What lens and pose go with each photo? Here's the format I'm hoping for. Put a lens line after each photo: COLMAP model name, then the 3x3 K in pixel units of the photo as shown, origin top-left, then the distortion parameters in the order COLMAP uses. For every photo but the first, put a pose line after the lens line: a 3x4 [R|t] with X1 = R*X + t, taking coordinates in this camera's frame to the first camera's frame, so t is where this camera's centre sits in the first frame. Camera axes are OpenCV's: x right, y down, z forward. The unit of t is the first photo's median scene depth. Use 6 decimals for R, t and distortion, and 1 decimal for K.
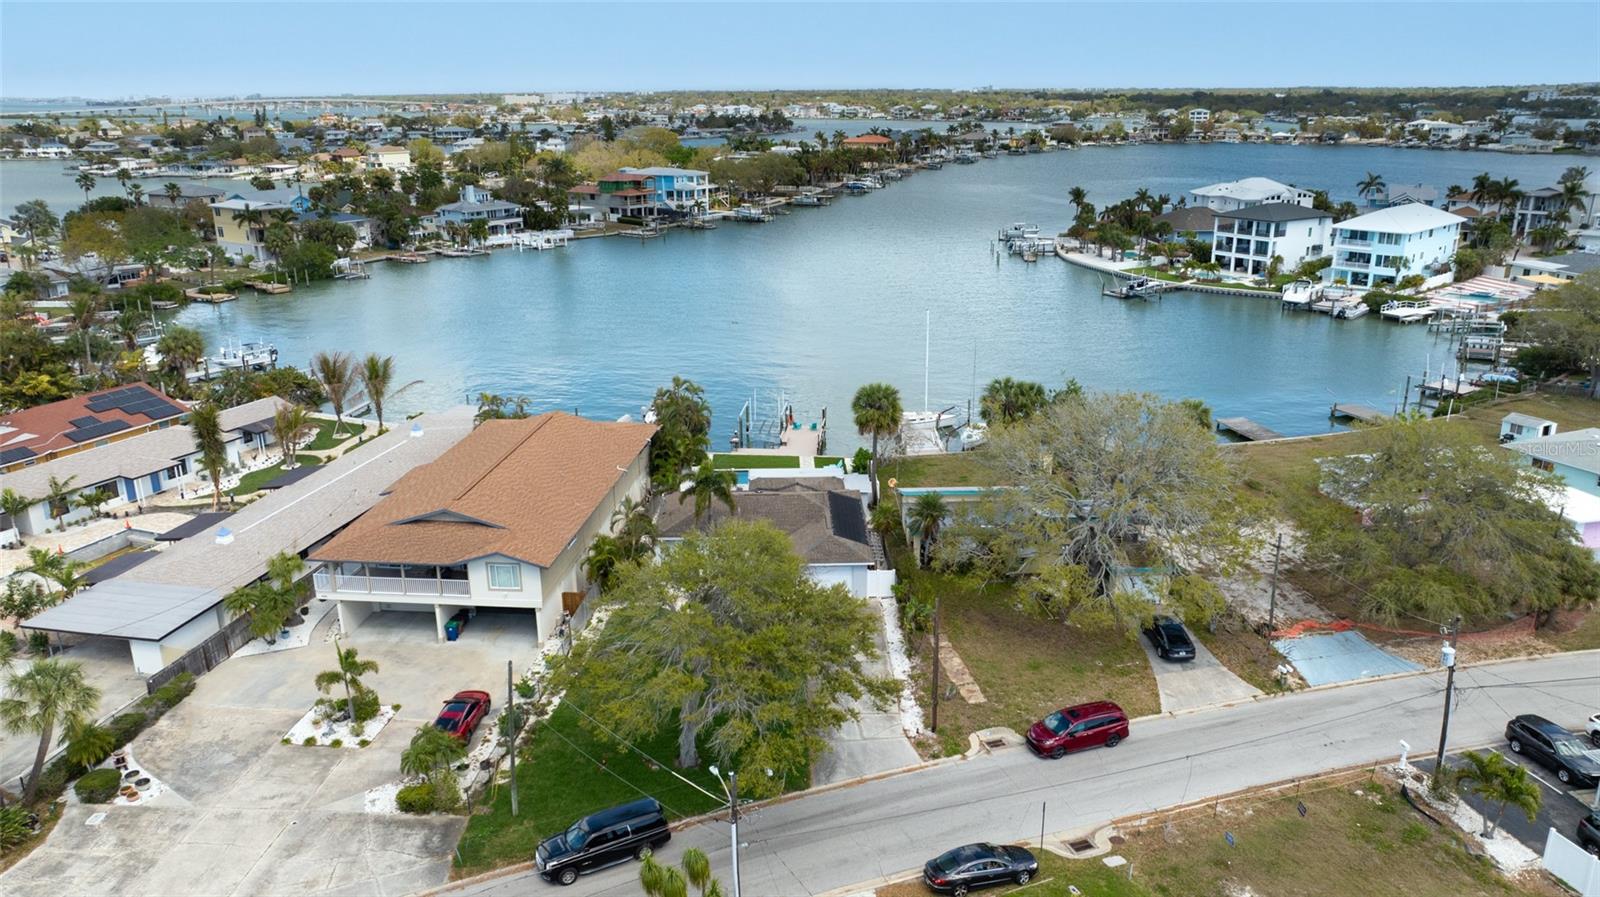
lens RADIAL K [[1128.1, 0, 807.9], [0, 1128.1, 444.2], [0, 0, 1]] dist [-0.016002, 0.000848]
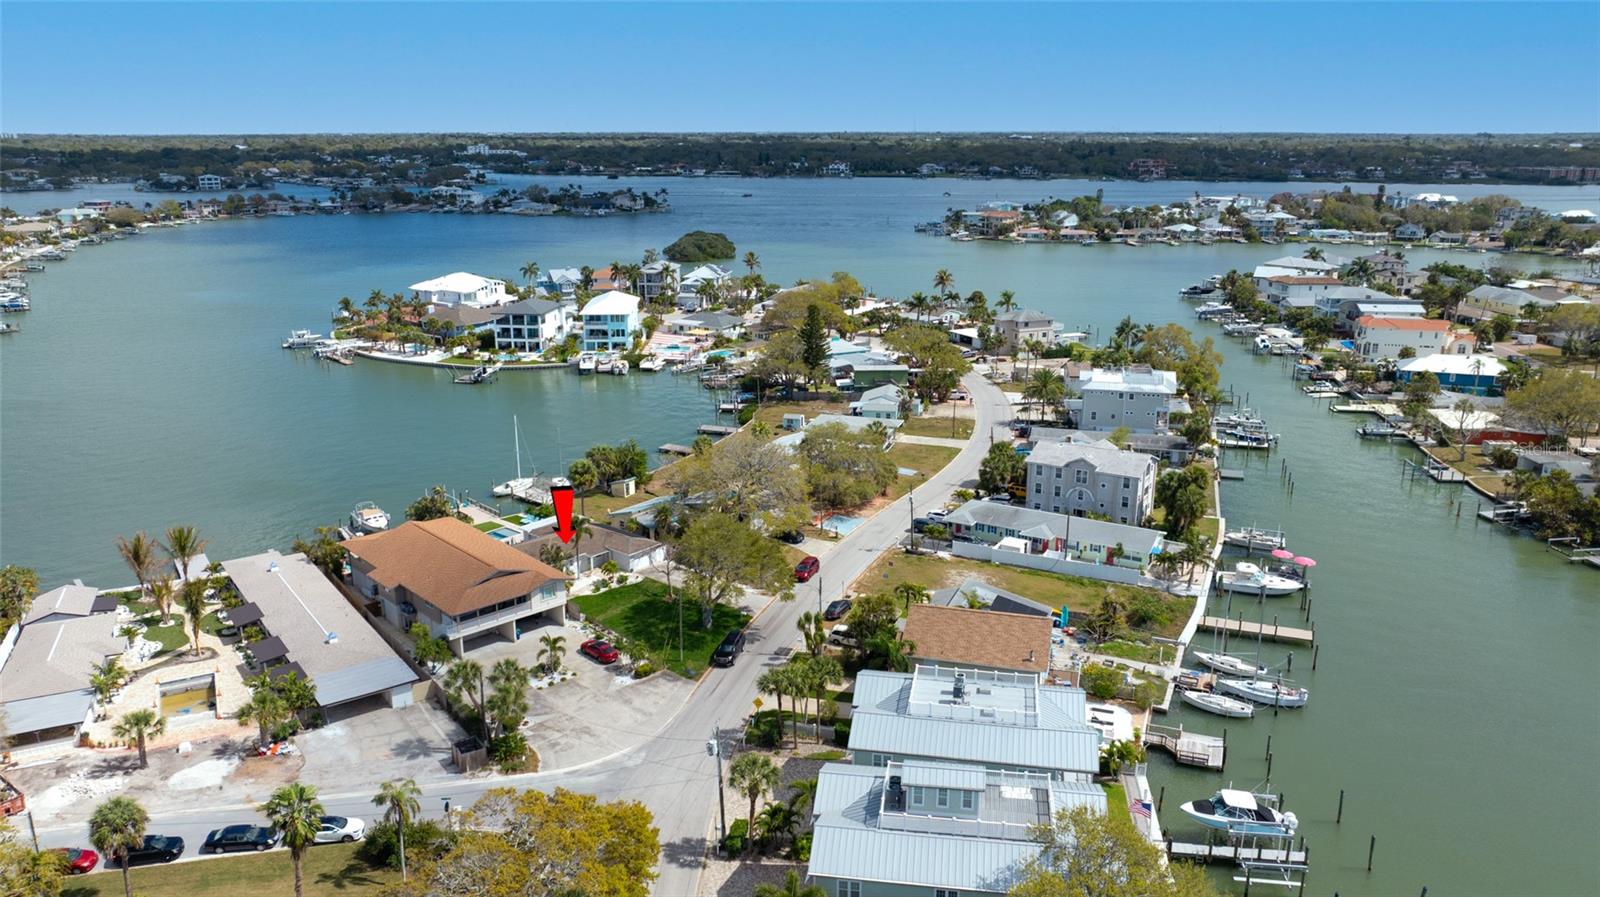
lens RADIAL K [[1128.1, 0, 807.9], [0, 1128.1, 444.2], [0, 0, 1]] dist [-0.016002, 0.000848]
pose [[0.657720, -0.196183, 0.727267, -0.409232], [0.222419, 0.973021, 0.061327, -0.045058], [-0.719677, 0.121421, 0.683610, -0.197712]]
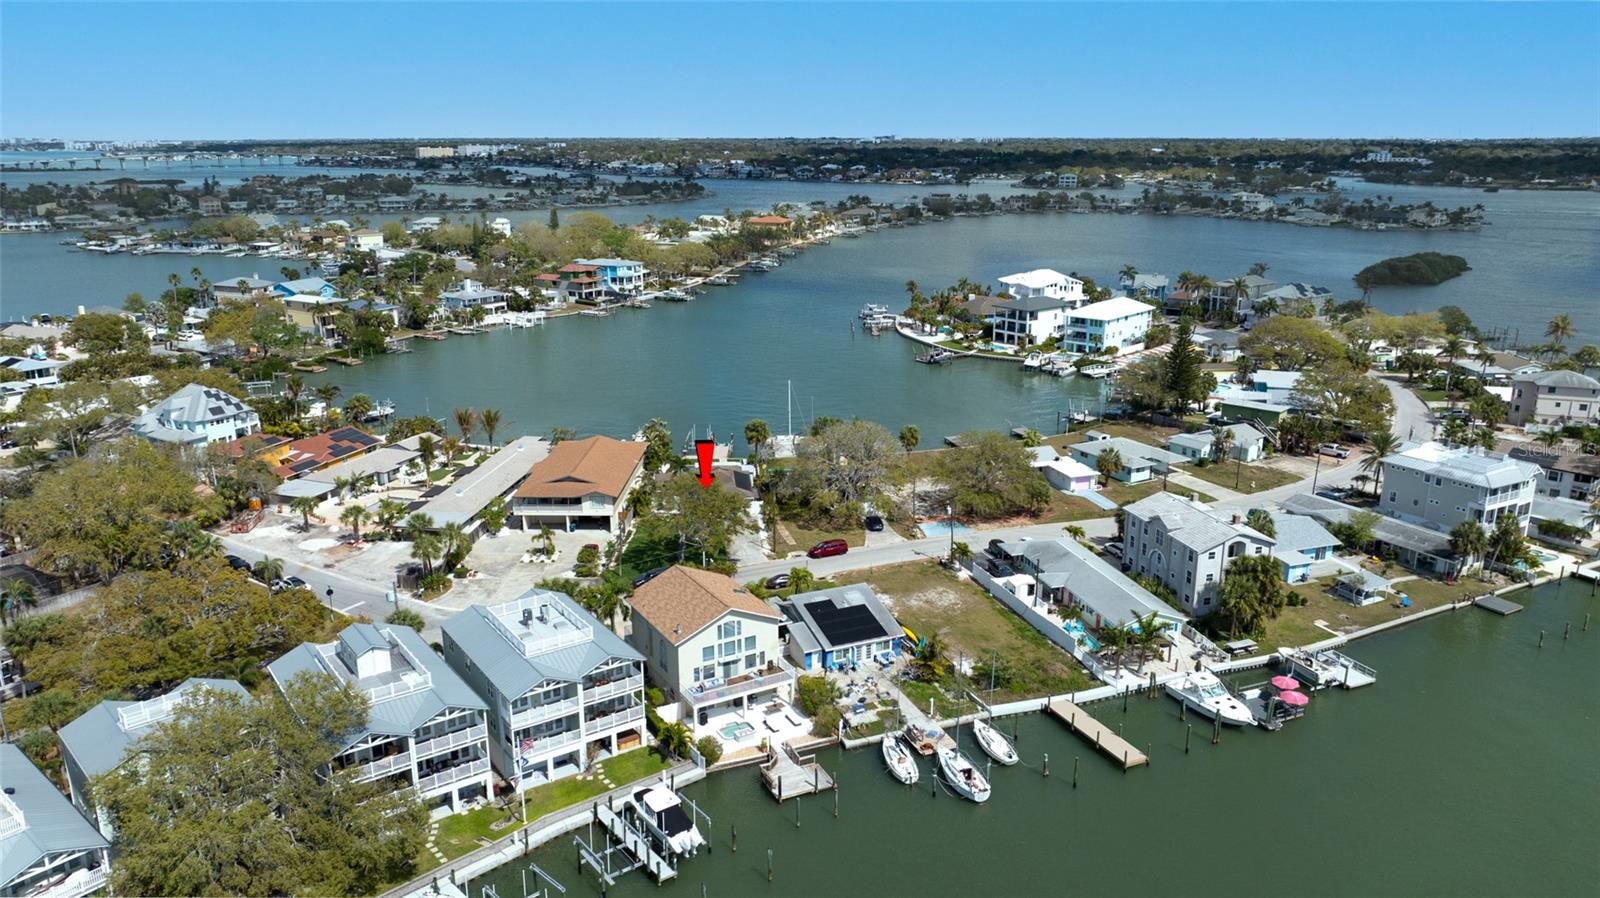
lens RADIAL K [[1117.1, 0, 805.7], [0, 1117.1, 428.2], [0, 0, 1]] dist [-0.011657, -0.000227]
pose [[0.997008, -0.015202, 0.075787, -0.001945], [0.019005, 0.998583, -0.049716, 0.027268], [-0.074923, 0.051008, 0.995884, -0.439396]]
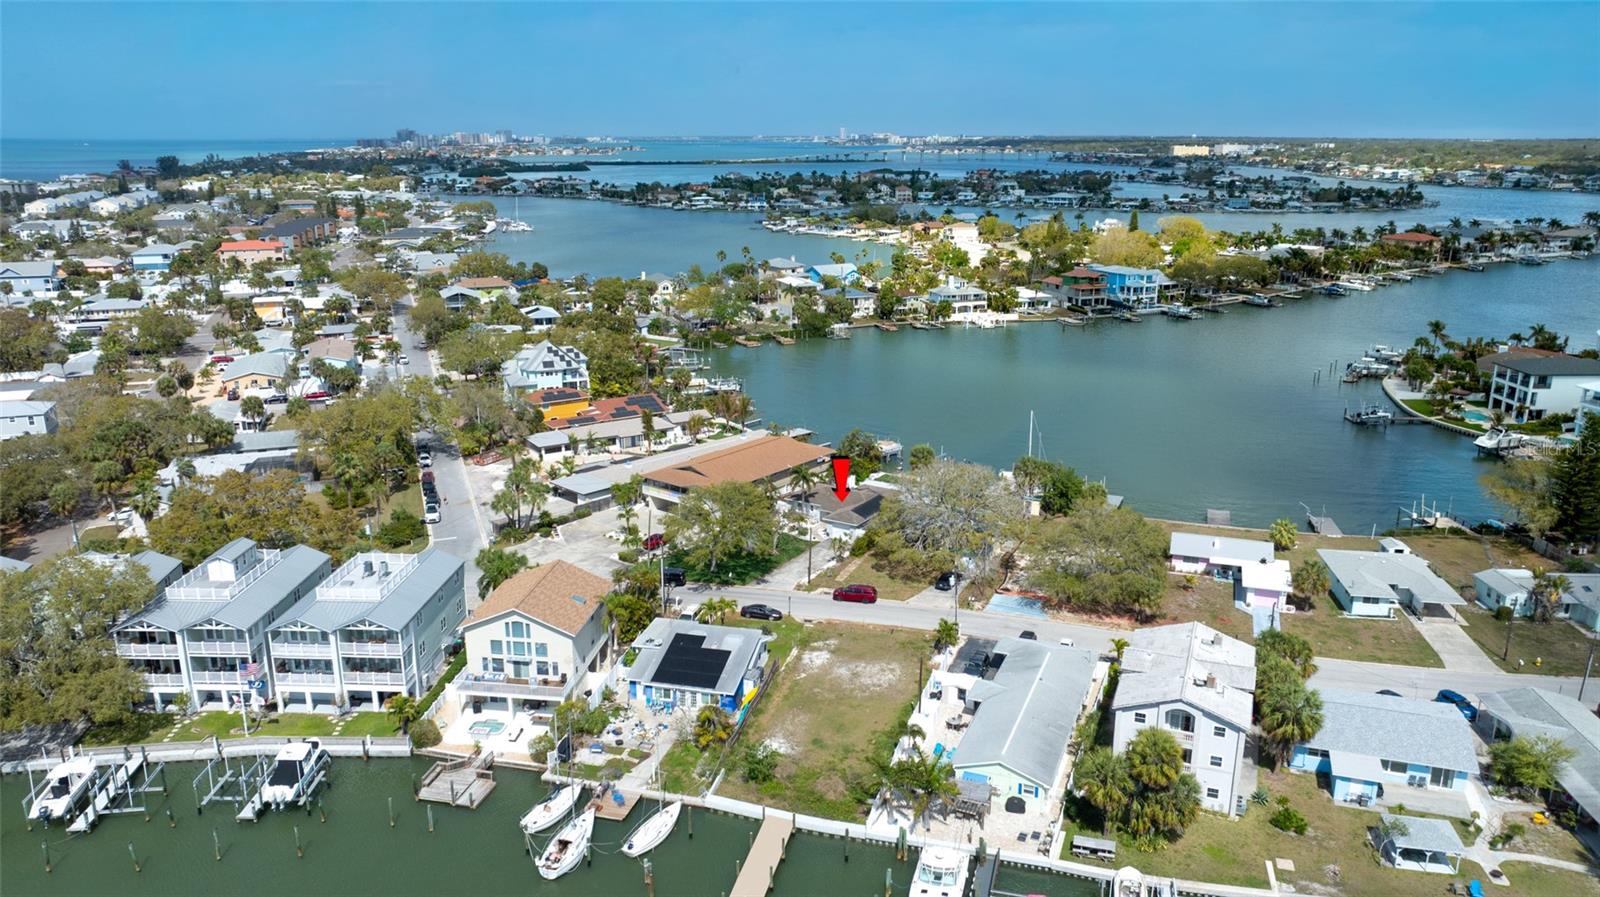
lens RADIAL K [[1128.1, 0, 807.9], [0, 1128.1, 444.2], [0, 0, 1]] dist [-0.016002, 0.000848]
pose [[0.843193, 0.149934, -0.516280, 0.364261], [-0.168589, 0.985626, 0.010897, -0.018096], [0.510493, 0.077850, 0.856351, -0.302820]]
